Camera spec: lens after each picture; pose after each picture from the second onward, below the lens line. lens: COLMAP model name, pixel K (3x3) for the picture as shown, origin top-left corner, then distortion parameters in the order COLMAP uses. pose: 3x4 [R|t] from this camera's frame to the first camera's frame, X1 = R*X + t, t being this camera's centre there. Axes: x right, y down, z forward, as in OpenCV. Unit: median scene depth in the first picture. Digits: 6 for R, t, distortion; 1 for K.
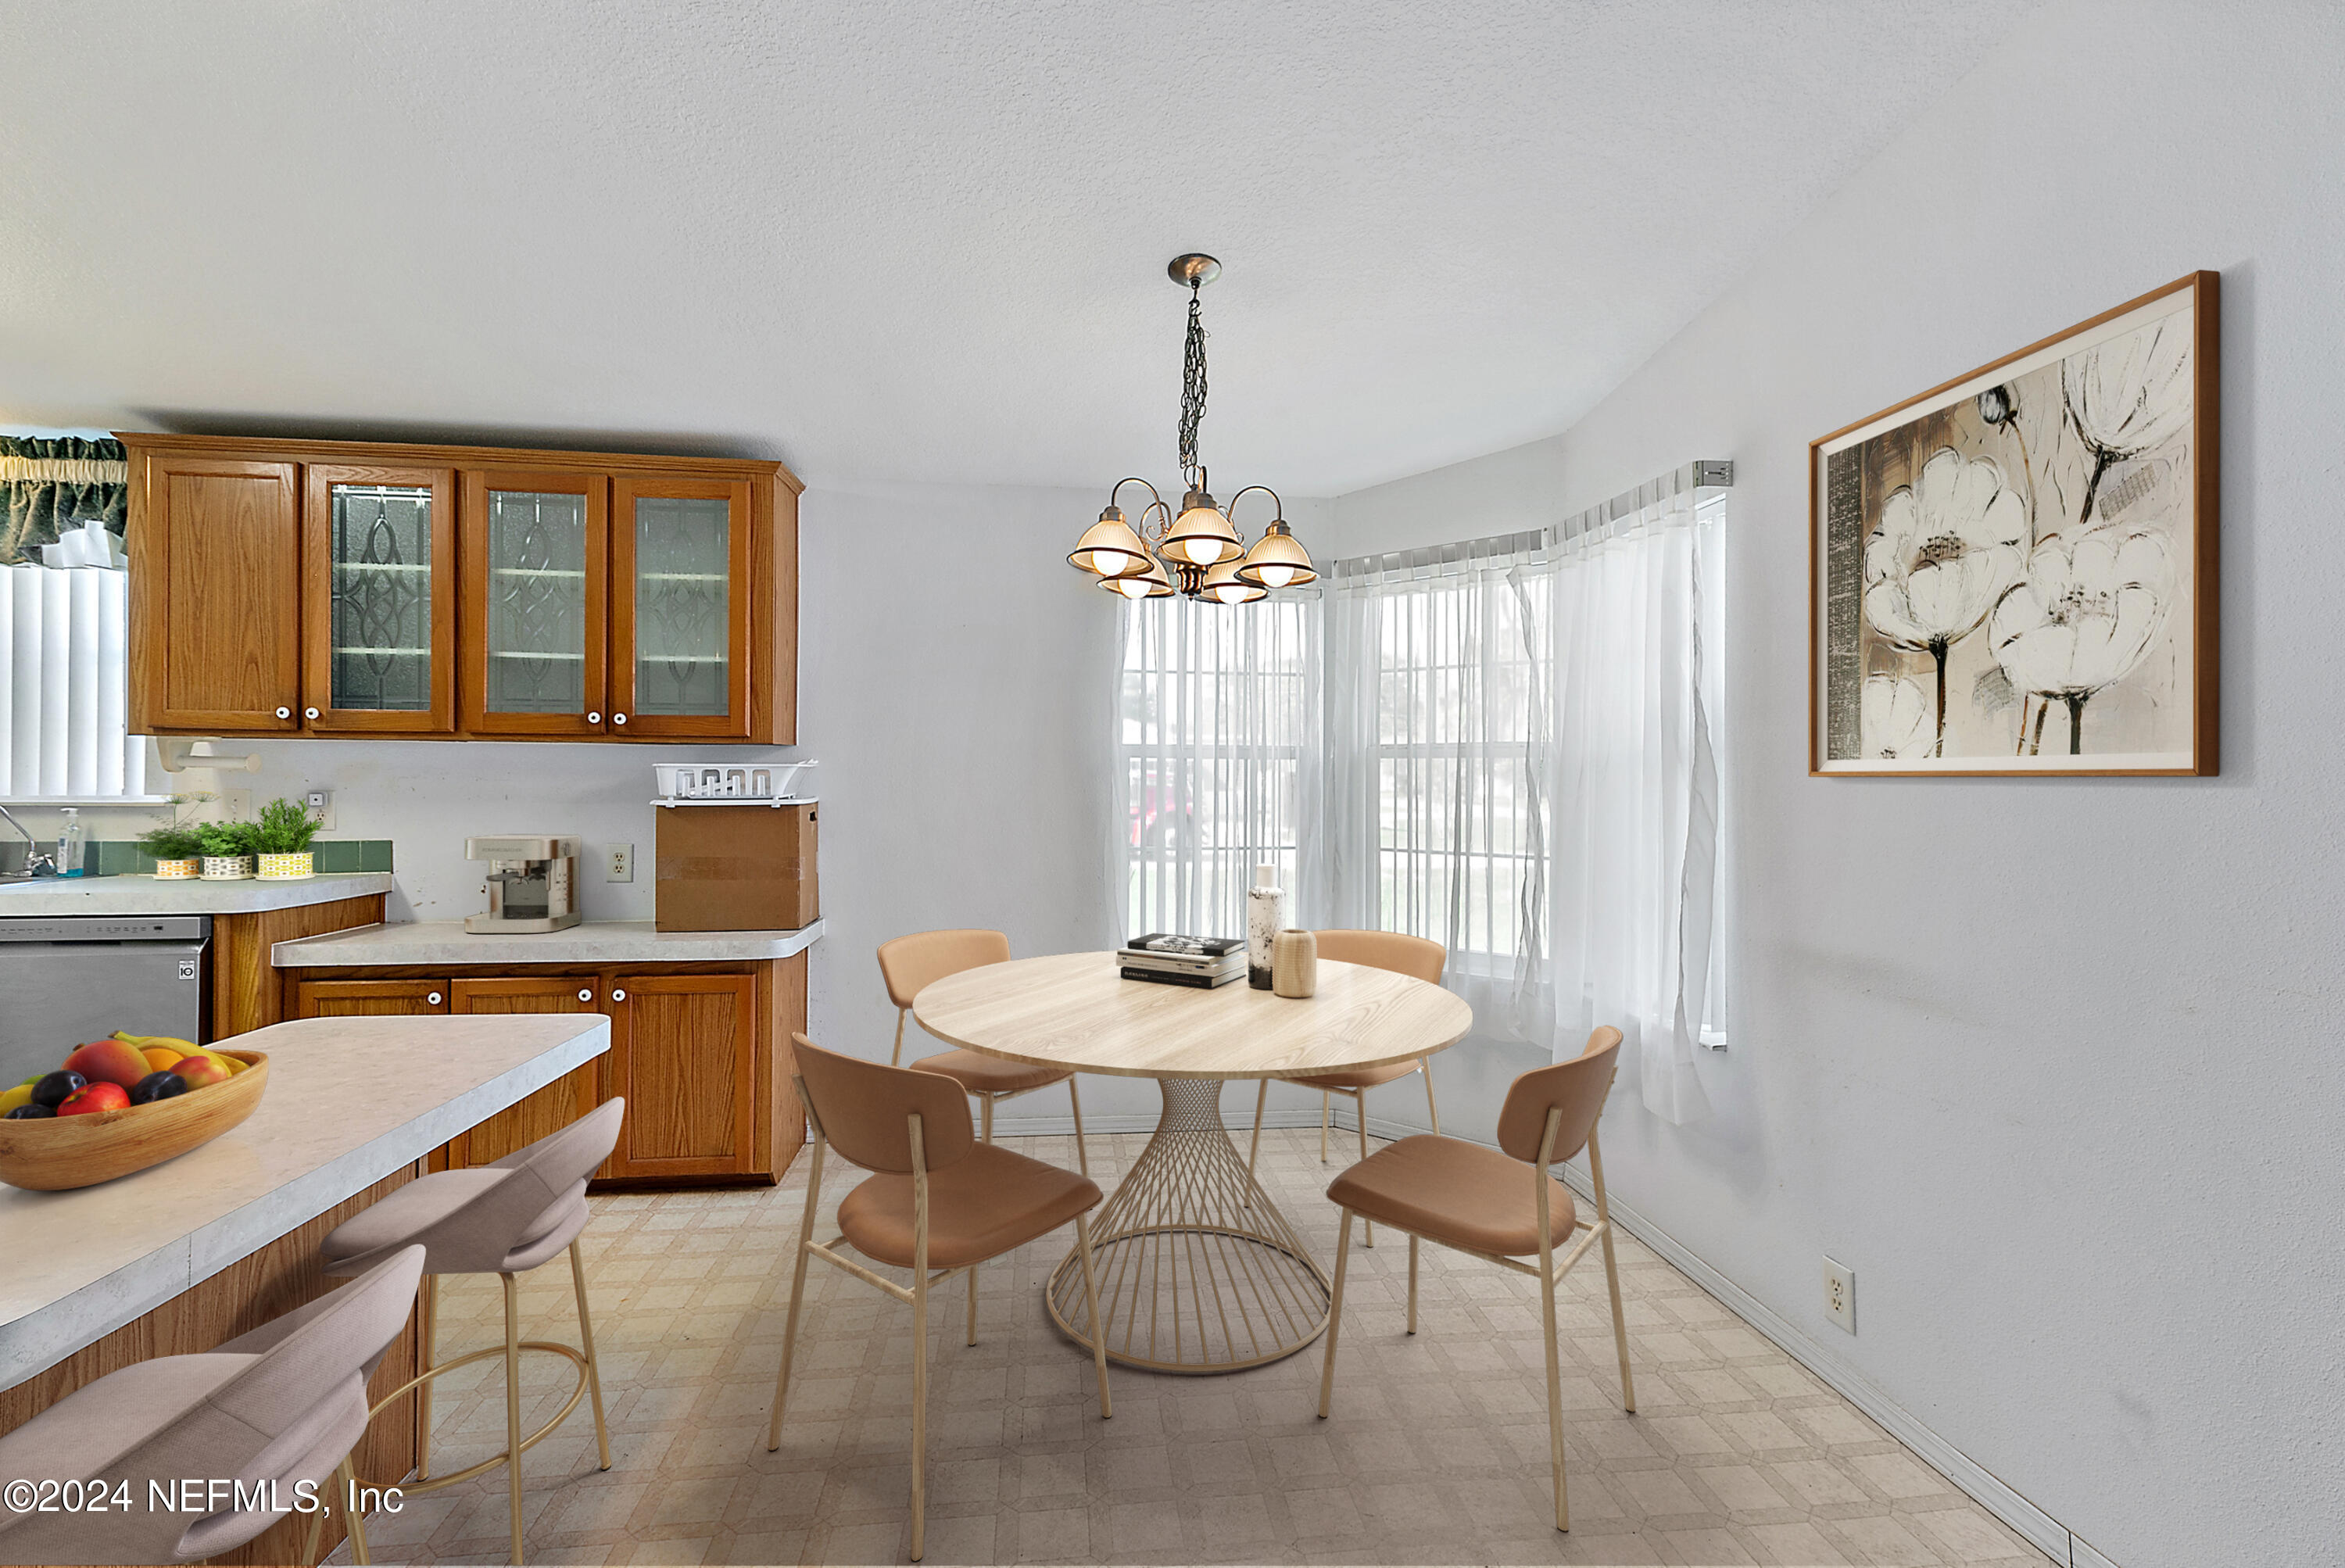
lens RADIAL K [[1059.9, 0, 1171.8], [0, 1059.9, 774.0], [0, 0, 1]] dist [0.002646, 0.000771]
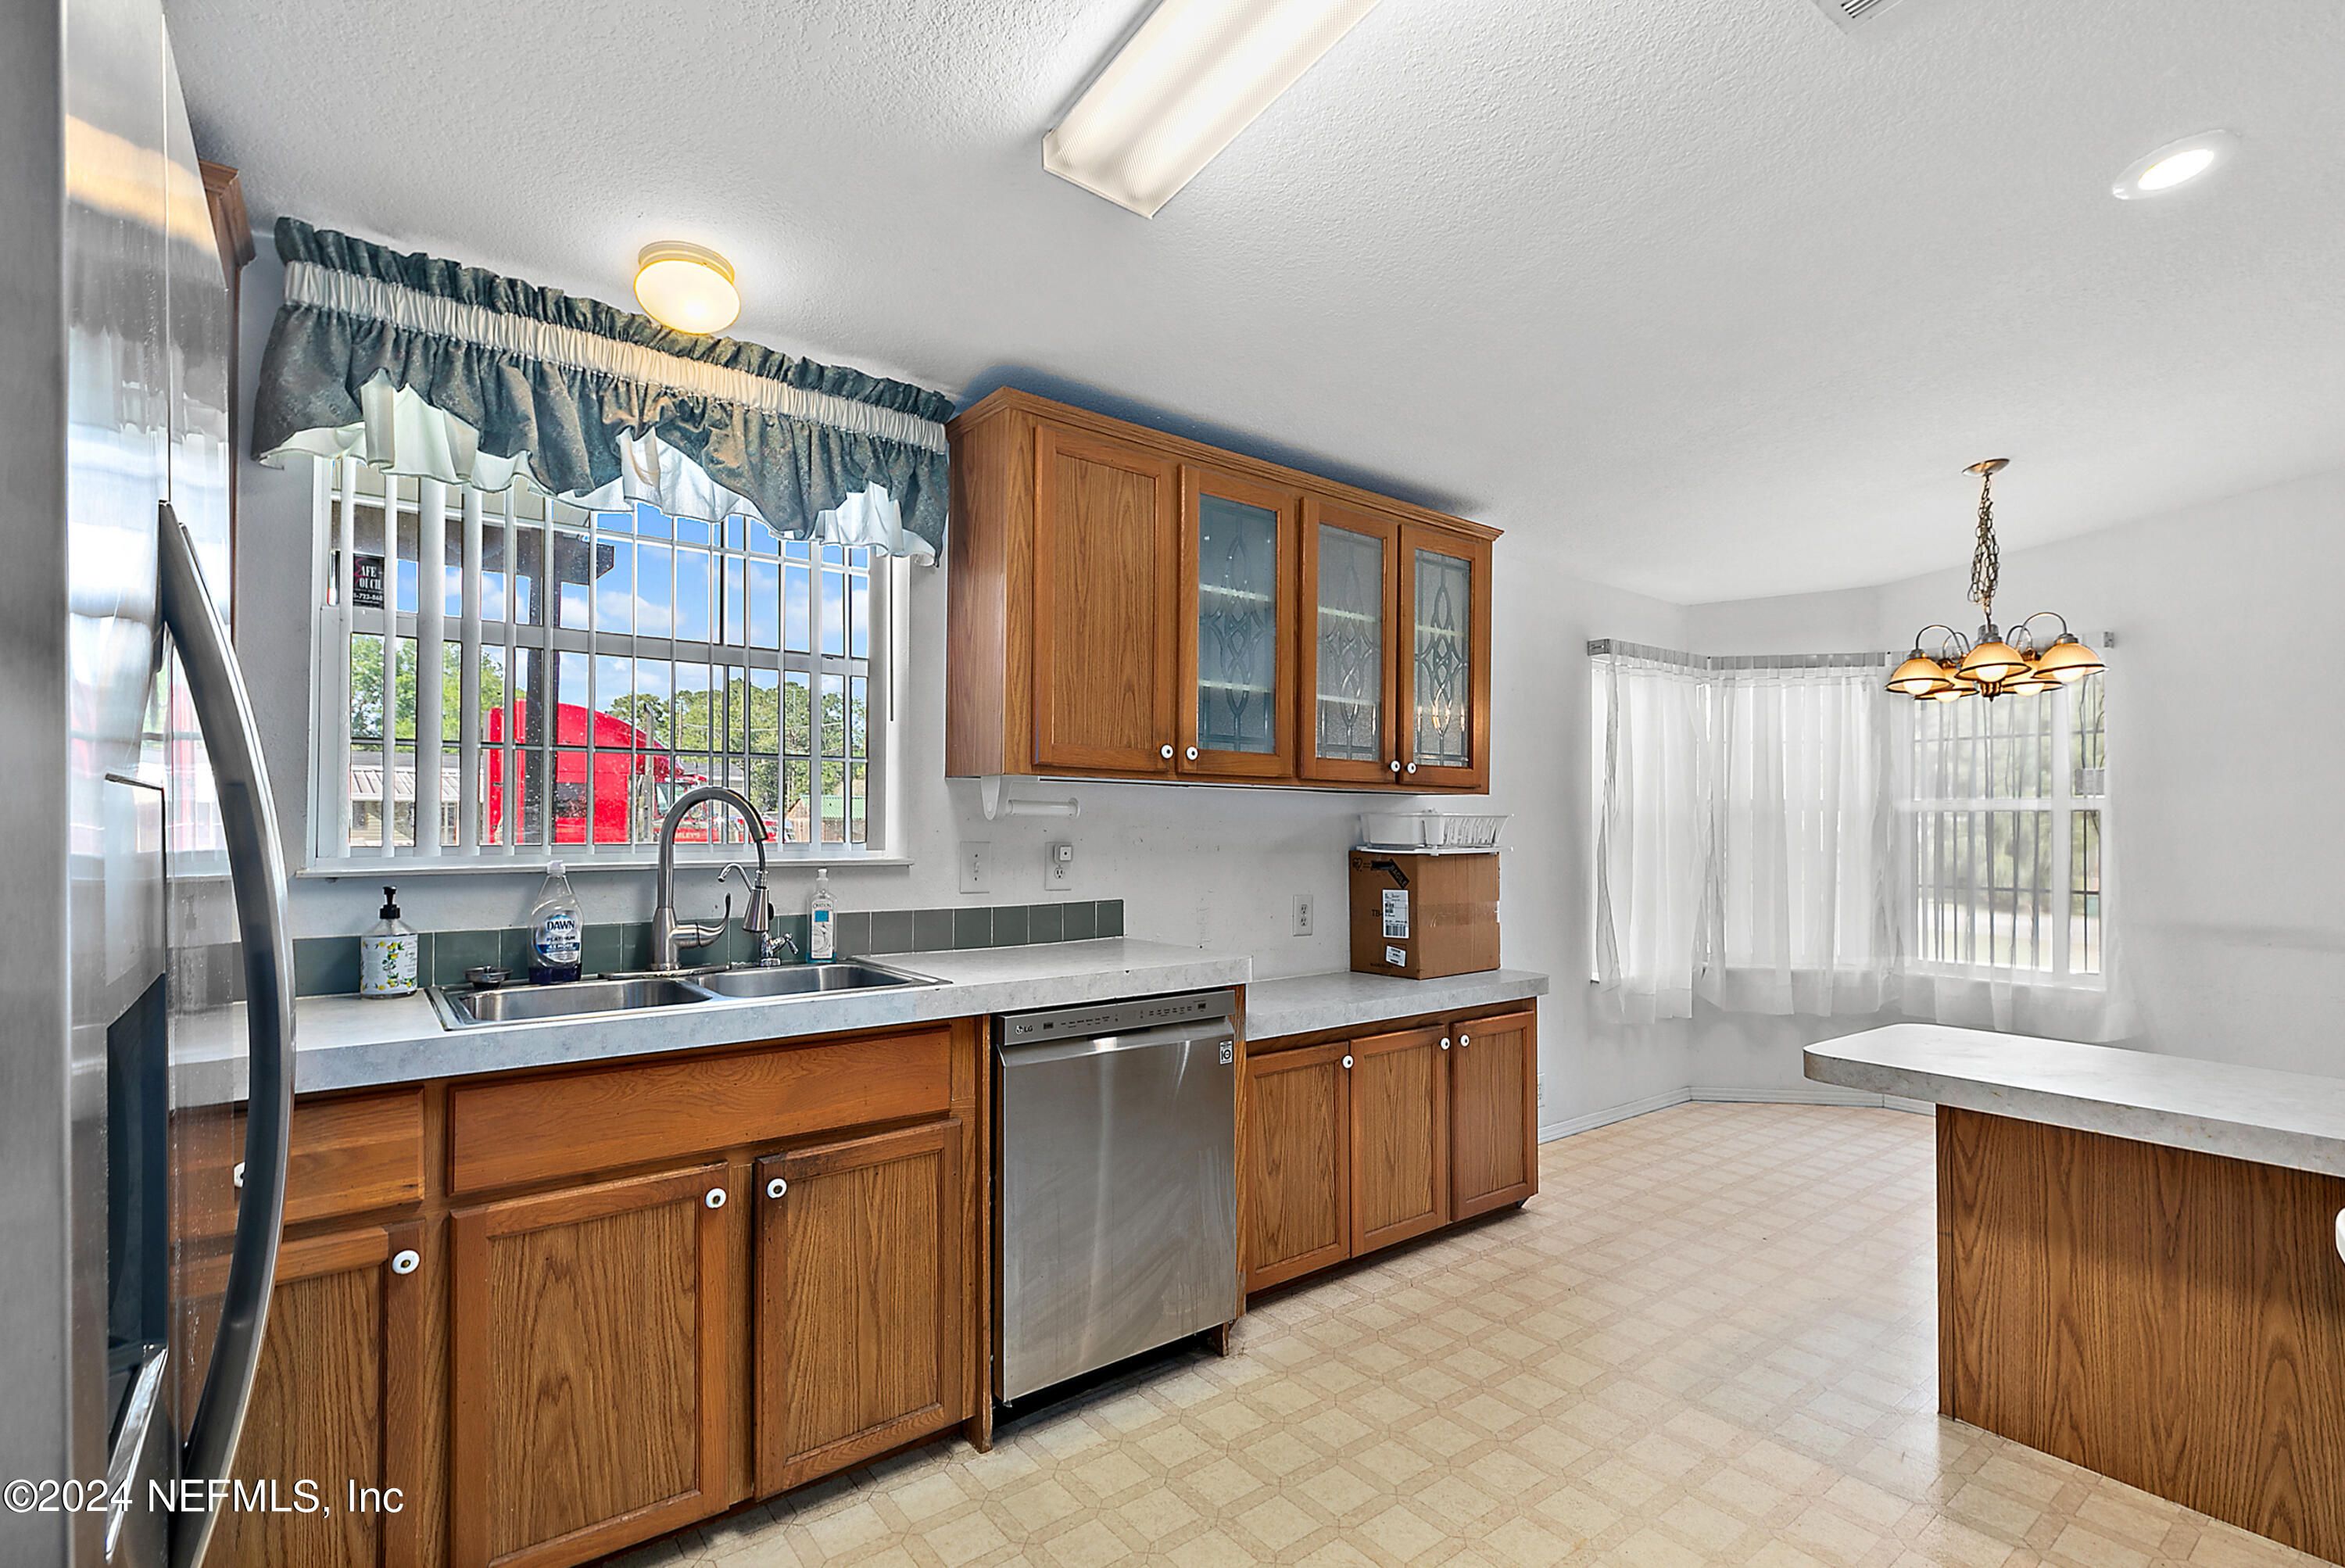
lens RADIAL K [[1095.8, 0, 1173.6], [0, 1095.8, 814.2], [0, 0, 1]] dist [-0.000535, 0.000356]
pose [[0.858641, 0.005199, 0.512551, -1.240210], [-0.003517, 0.999985, -0.004251, -0.003387], [-0.512566, 0.001848, 0.858646, 0.229389]]
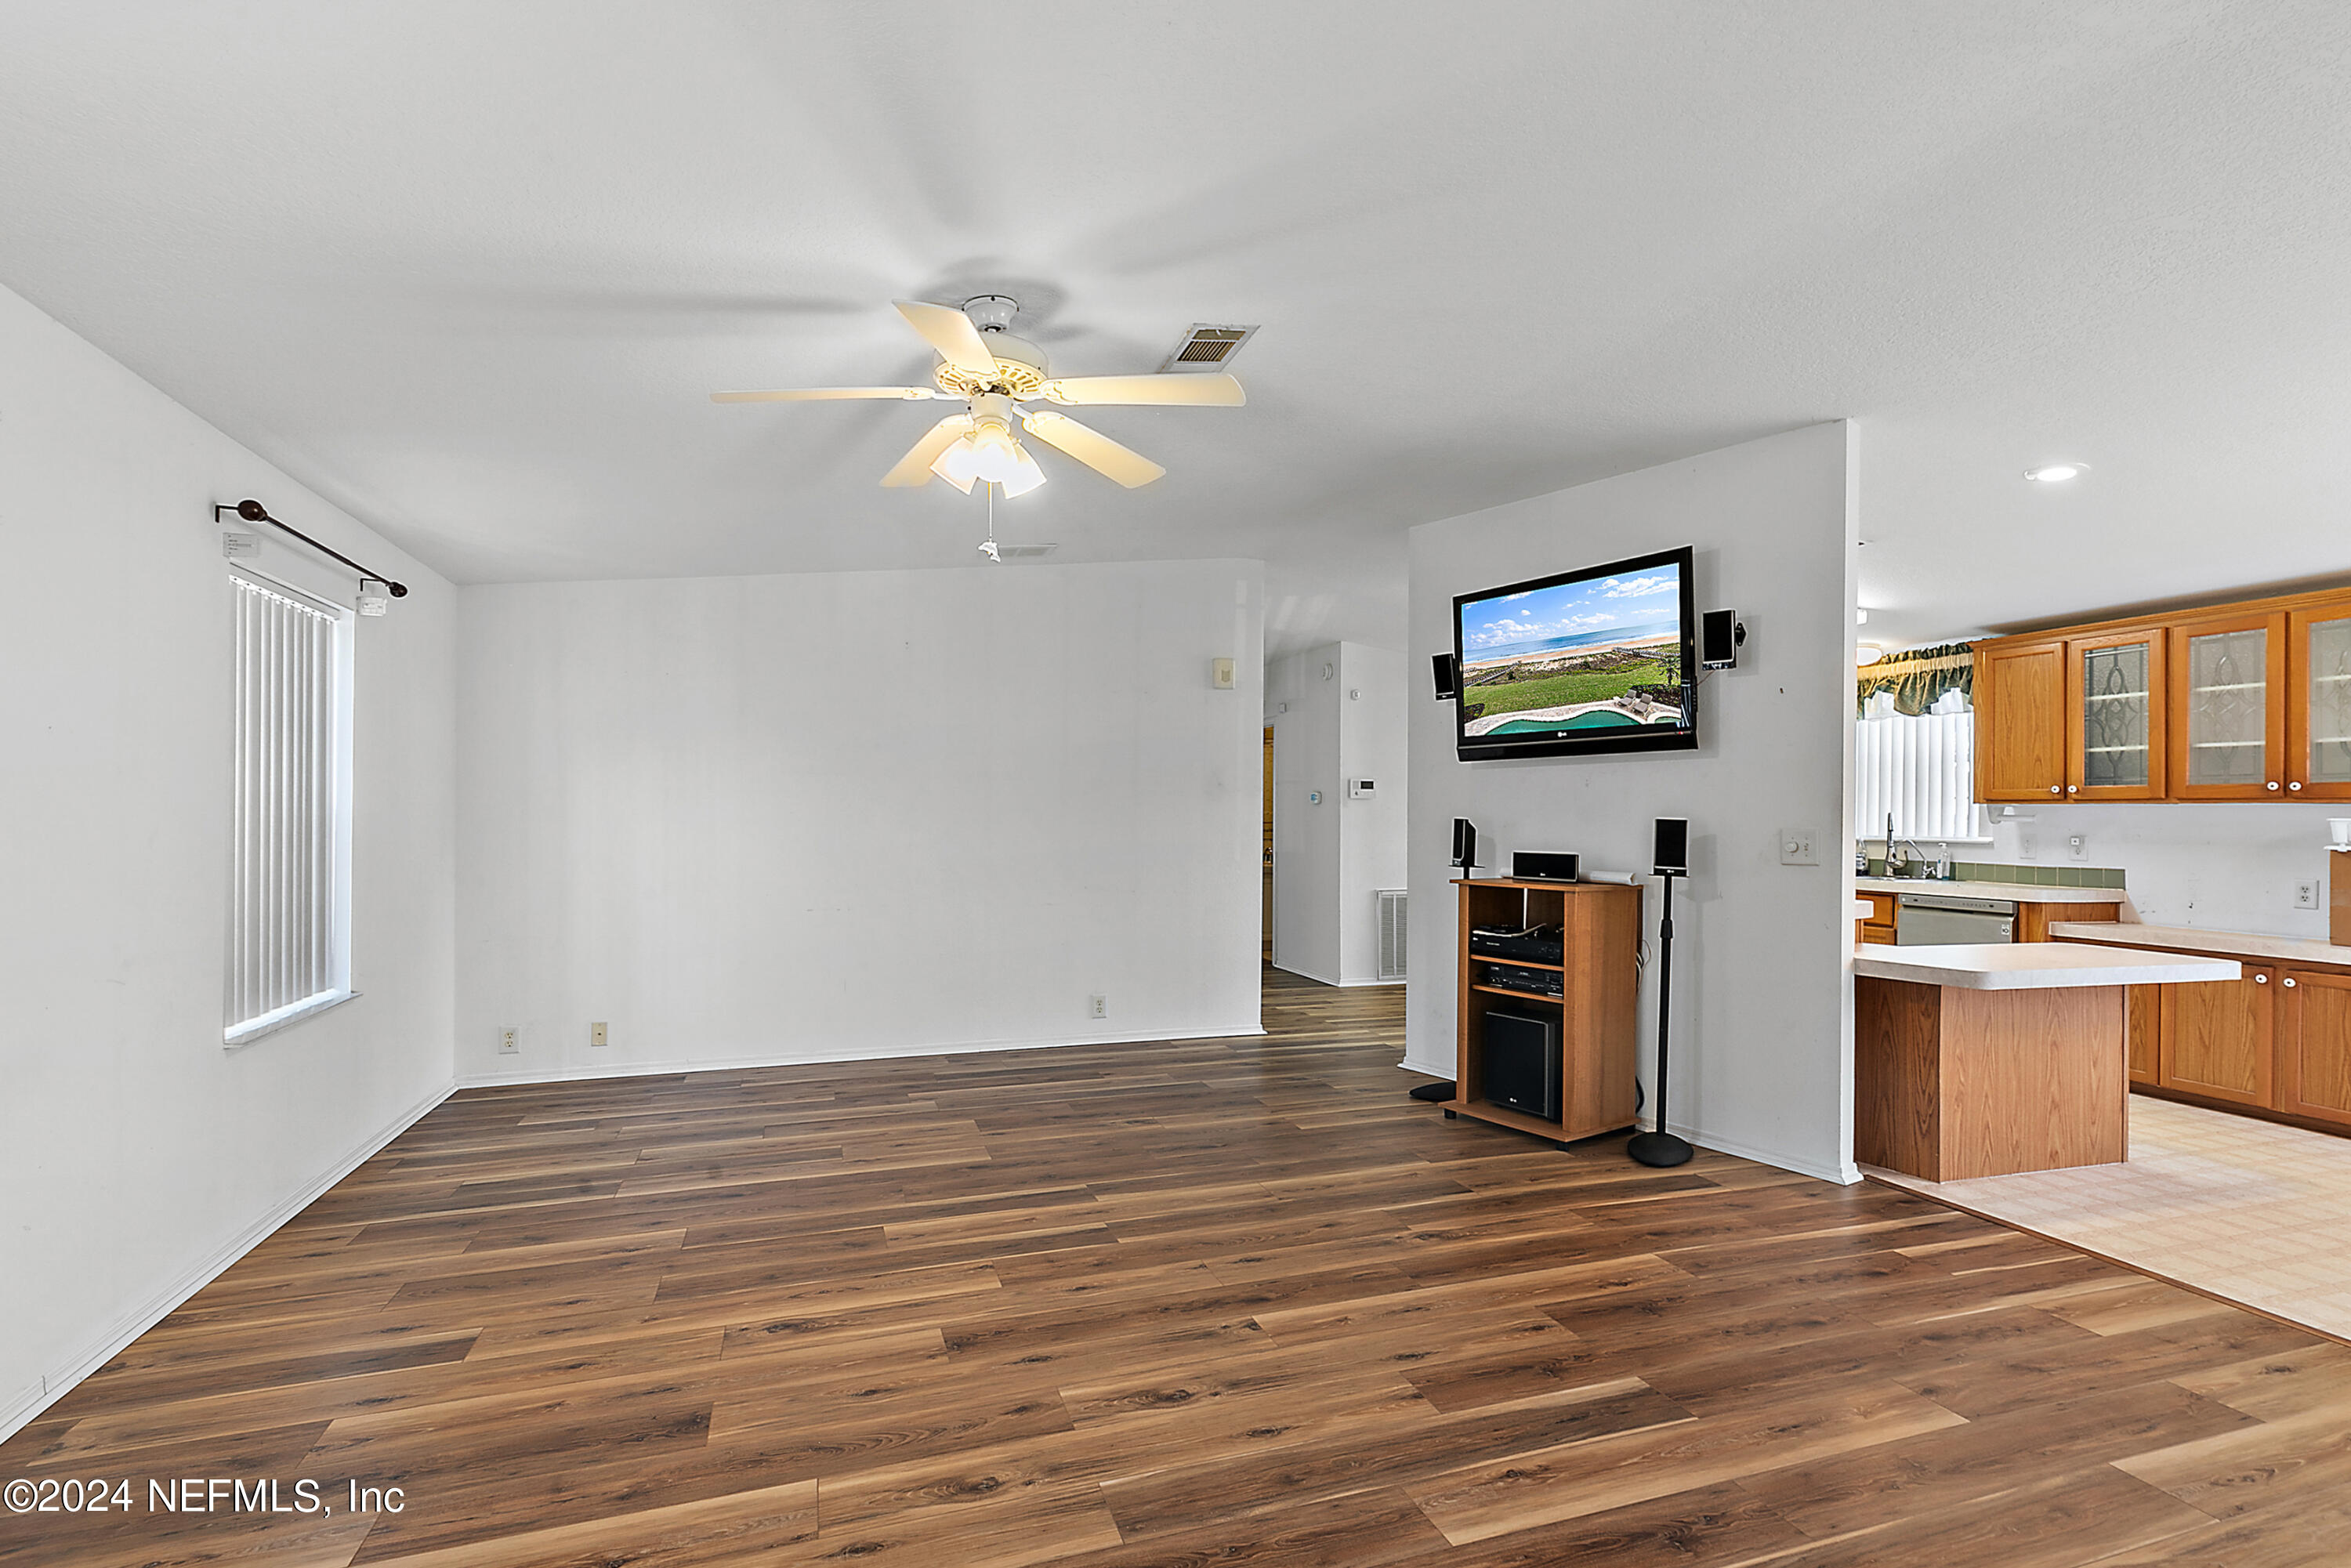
lens RADIAL K [[1098.6, 0, 1176.6], [0, 1098.6, 814.3], [0, 0, 1]] dist [-0.000535, 0.000356]
pose [[0.200934, -0.006766, -0.979581, 0.585355], [-0.005880, 0.999950, -0.008113, 0.004882], [0.979587, 0.007390, 0.200884, -0.709888]]
